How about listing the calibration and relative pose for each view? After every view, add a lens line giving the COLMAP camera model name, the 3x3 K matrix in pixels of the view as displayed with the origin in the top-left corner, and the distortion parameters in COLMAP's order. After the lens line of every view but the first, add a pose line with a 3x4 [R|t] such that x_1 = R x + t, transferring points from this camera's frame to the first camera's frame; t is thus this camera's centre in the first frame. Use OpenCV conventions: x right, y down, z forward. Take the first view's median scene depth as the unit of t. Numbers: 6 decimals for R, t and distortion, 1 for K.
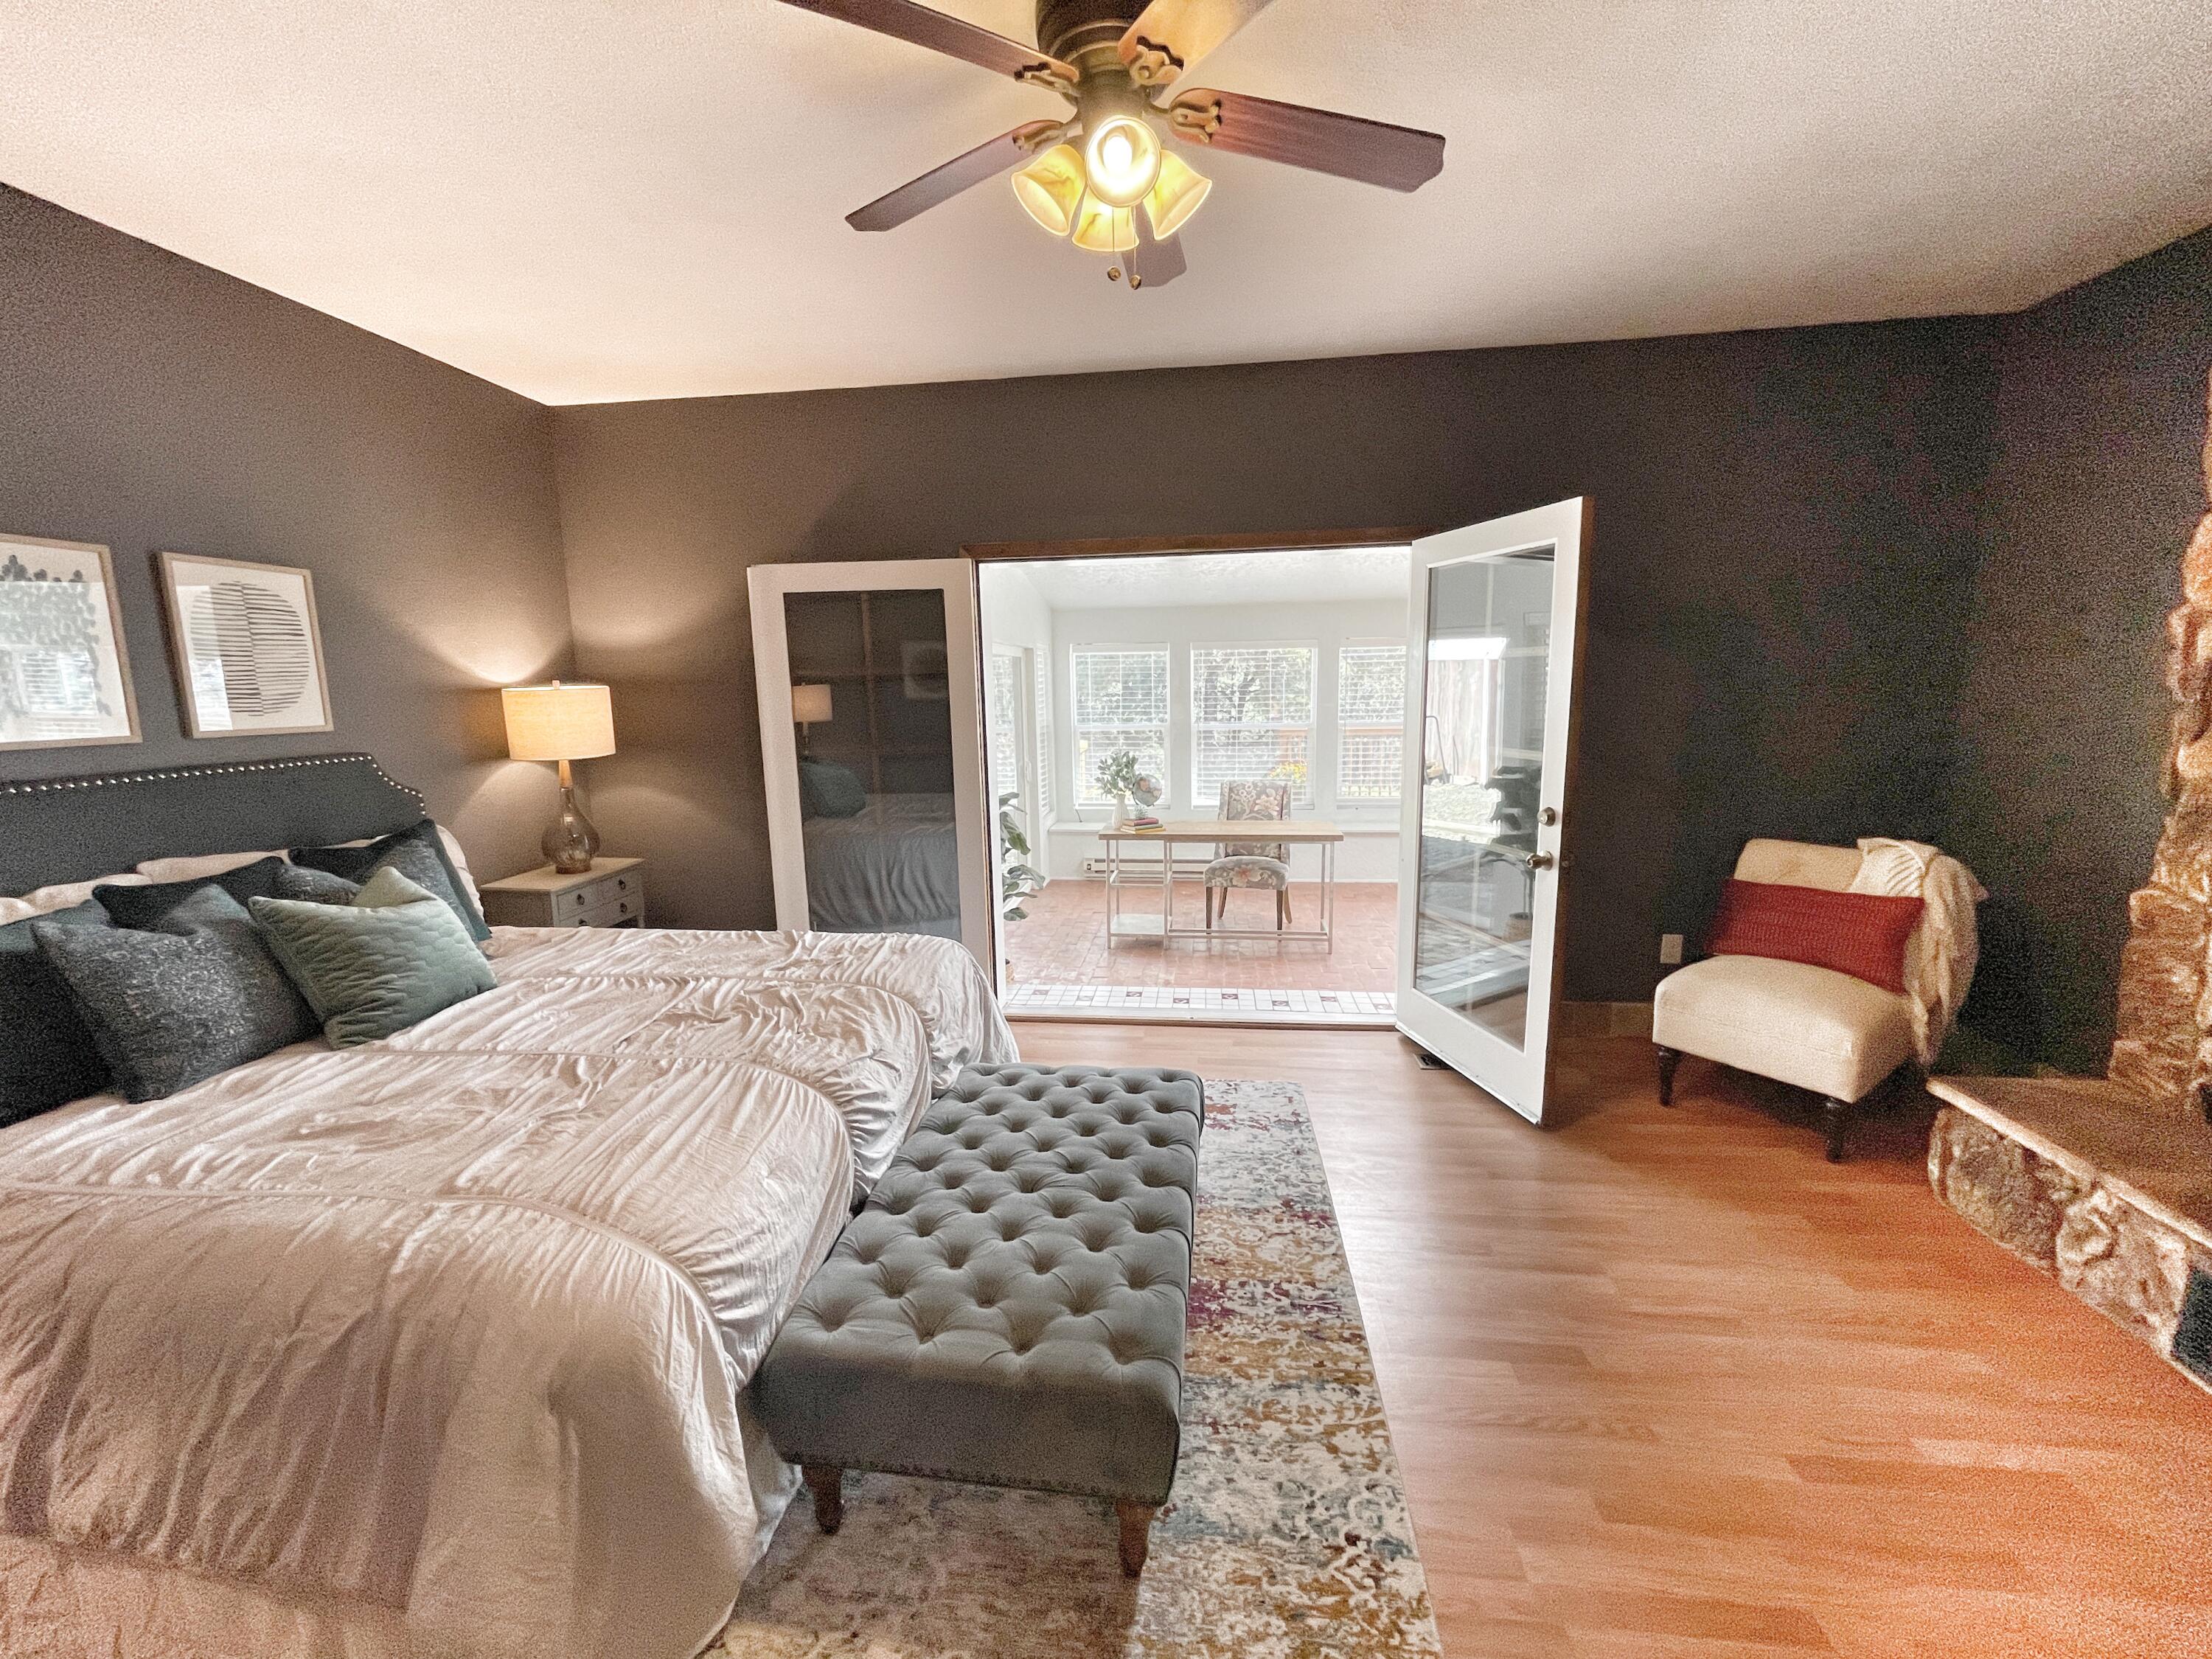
lens RADIAL K [[898.5, 0, 1092.7], [0, 898.5, 825.2], [0, 0, 1]] dist [-0.004802, 0.001633]
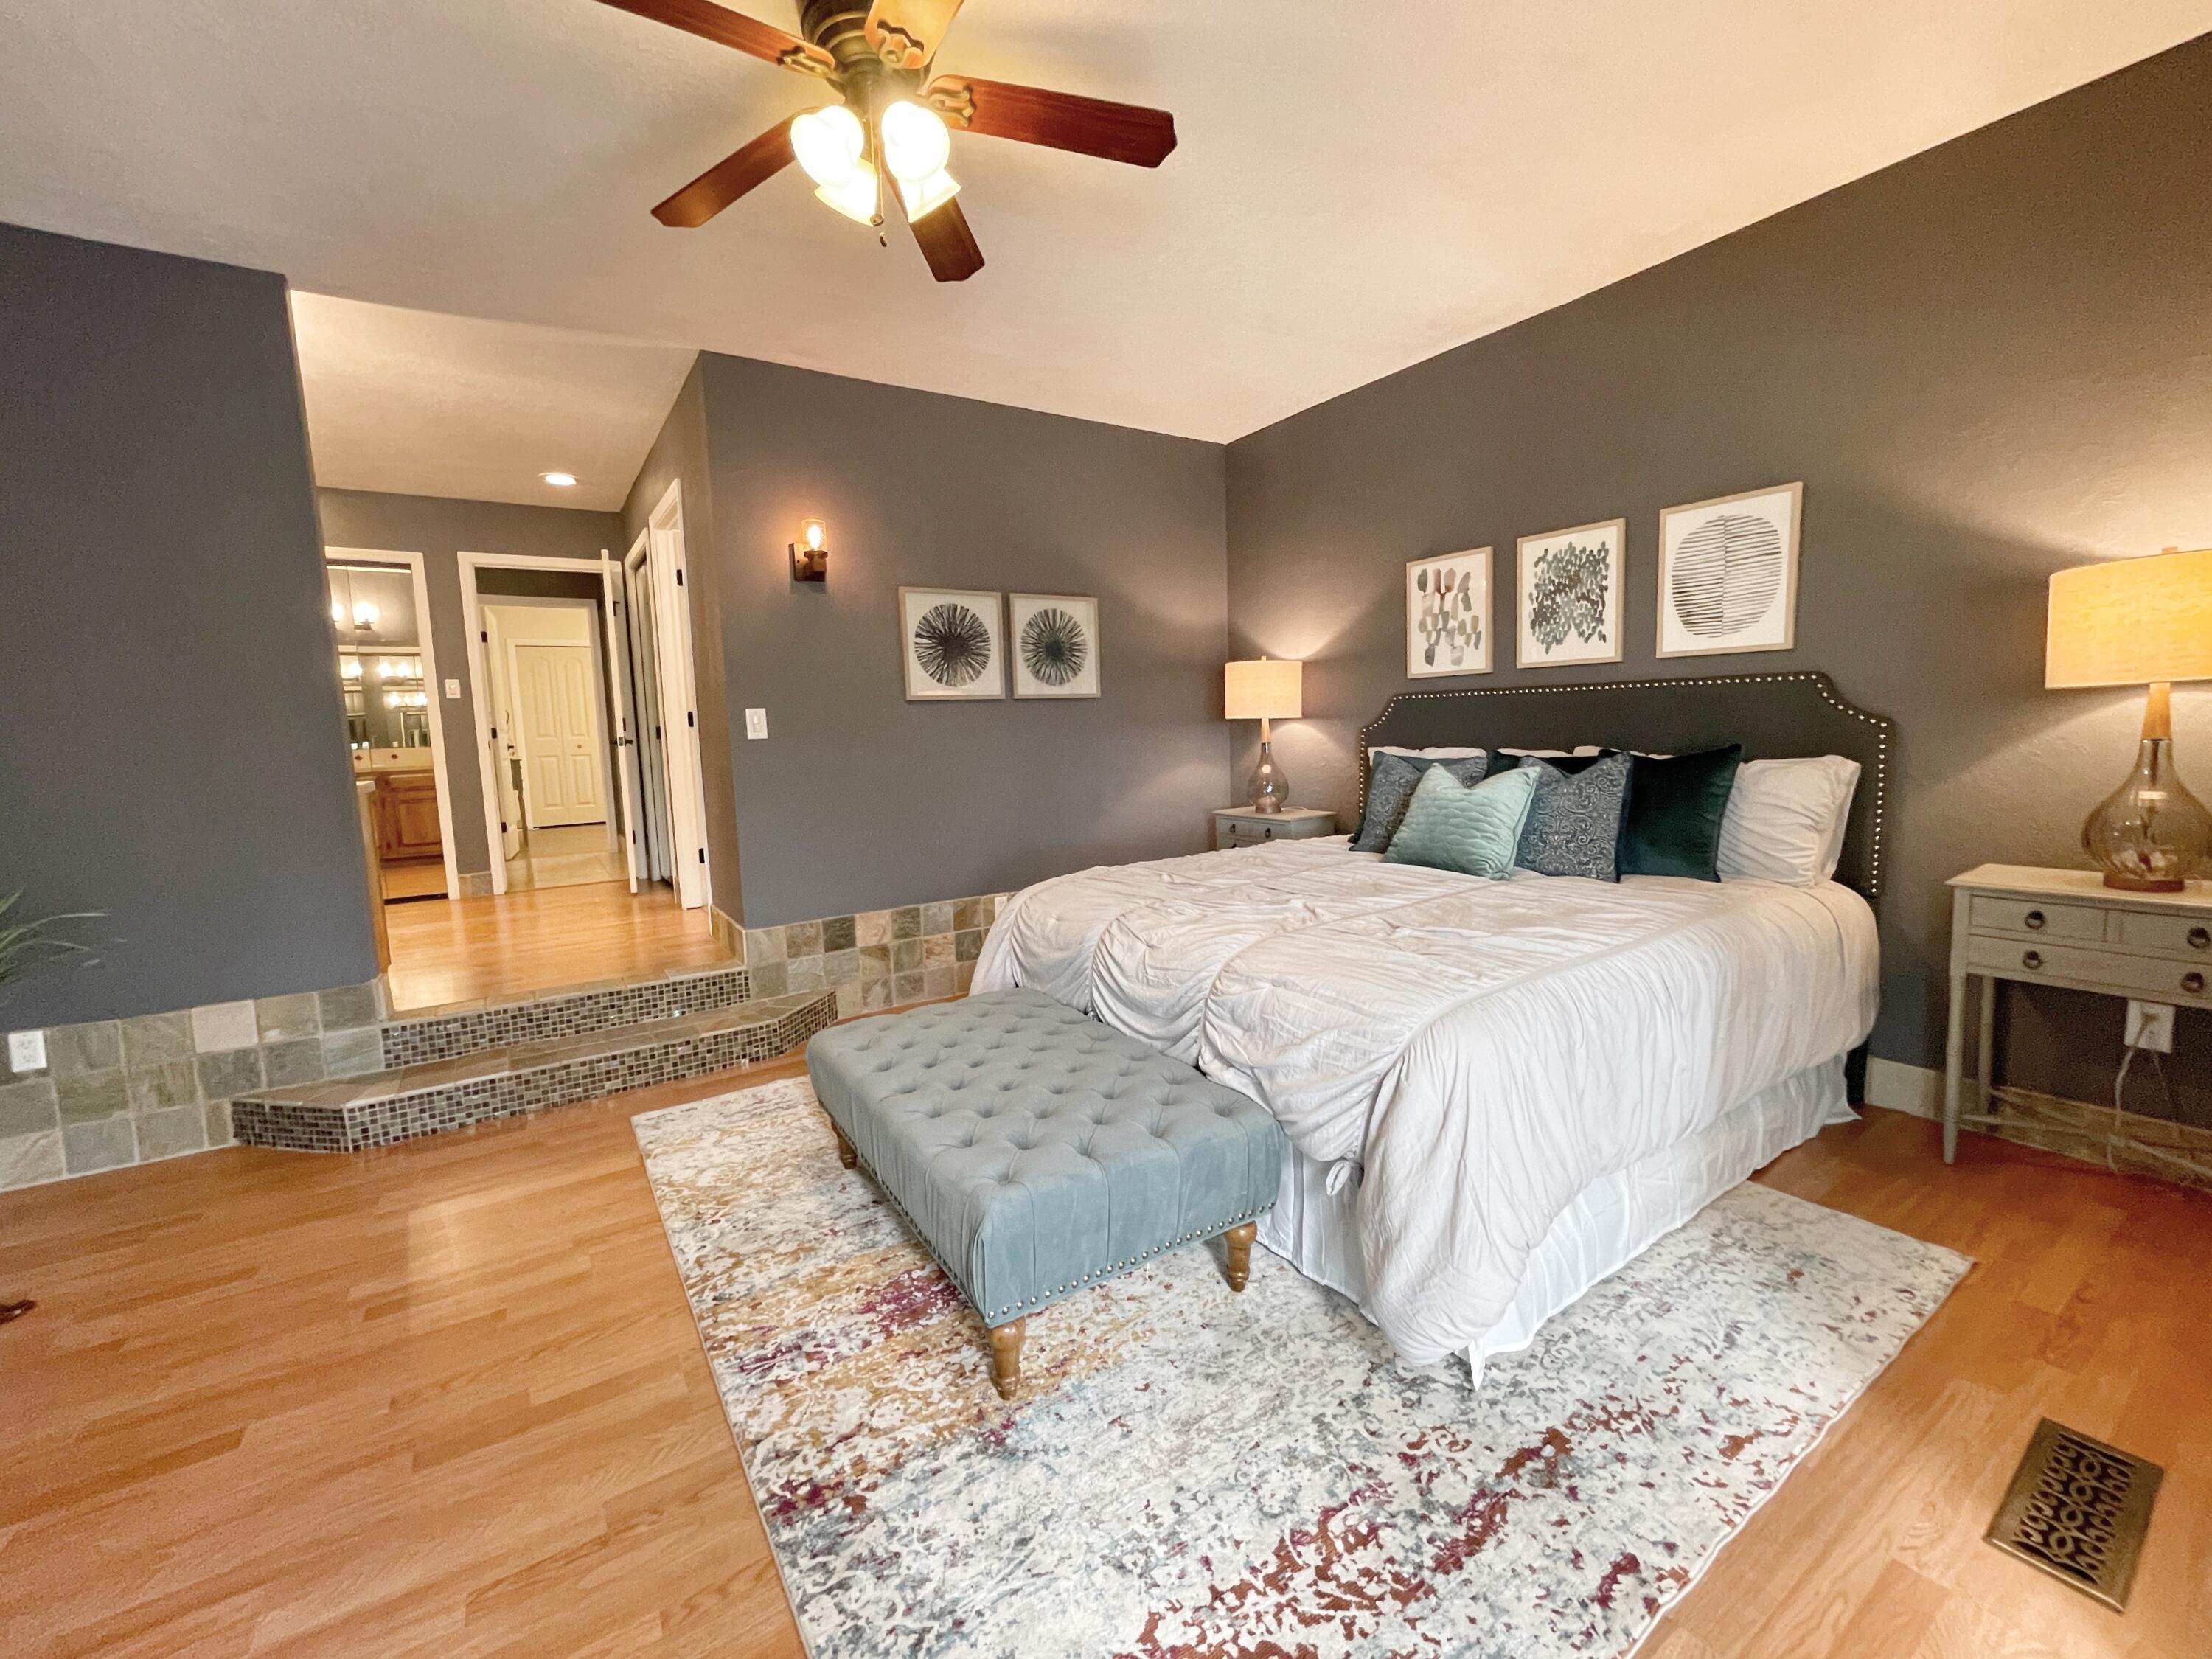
lens RADIAL K [[898.5, 0, 1095.9], [0, 898.5, 825.2], [0, 0, 1]] dist [-0.004802, 0.001633]
pose [[-0.760108, 0.118603, -0.638882, 0.470068], [-0.052238, 0.968866, 0.242012, -0.148993], [0.647694, 0.217329, -0.730247, 1.619810]]
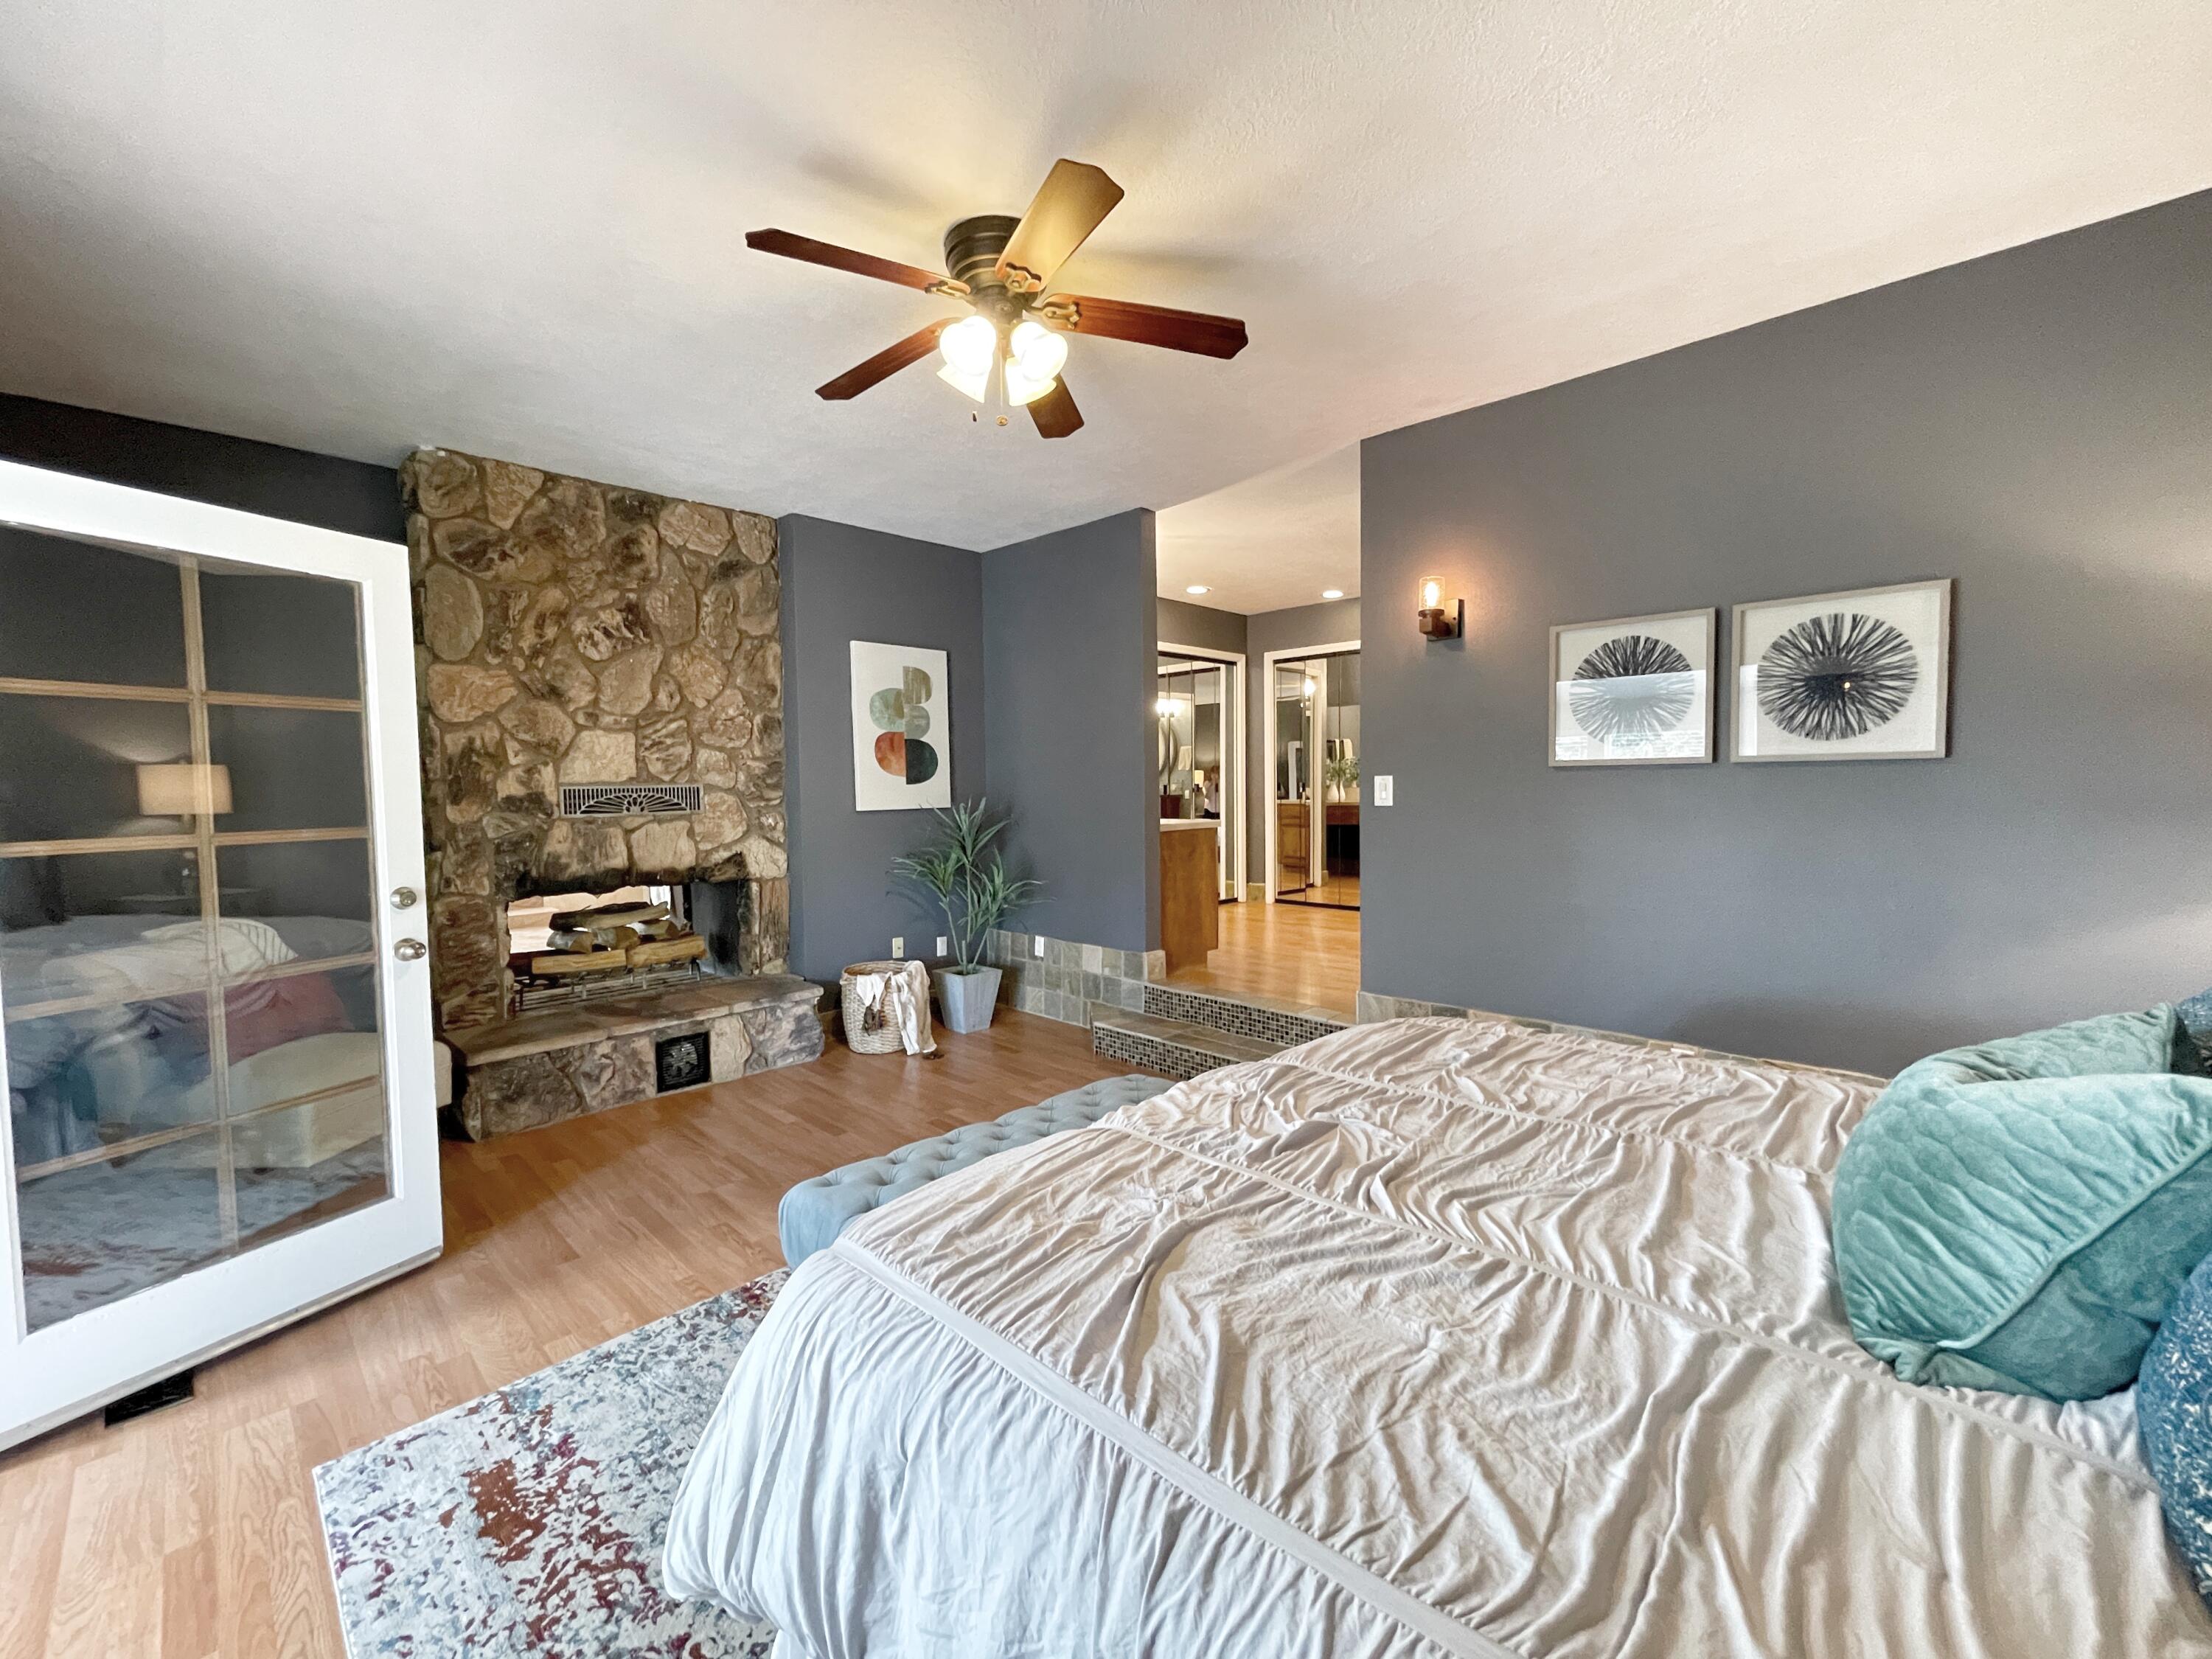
lens RADIAL K [[898.5, 0, 1095.3], [0, 898.5, 817.7], [0, 0, 1]] dist [-0.004802, 0.001633]
pose [[-0.796229, 0.008657, 0.604934, -0.685025], [0.126280, 0.980251, 0.152186, -0.167418], [-0.591670, 0.197566, -0.781598, 1.589873]]
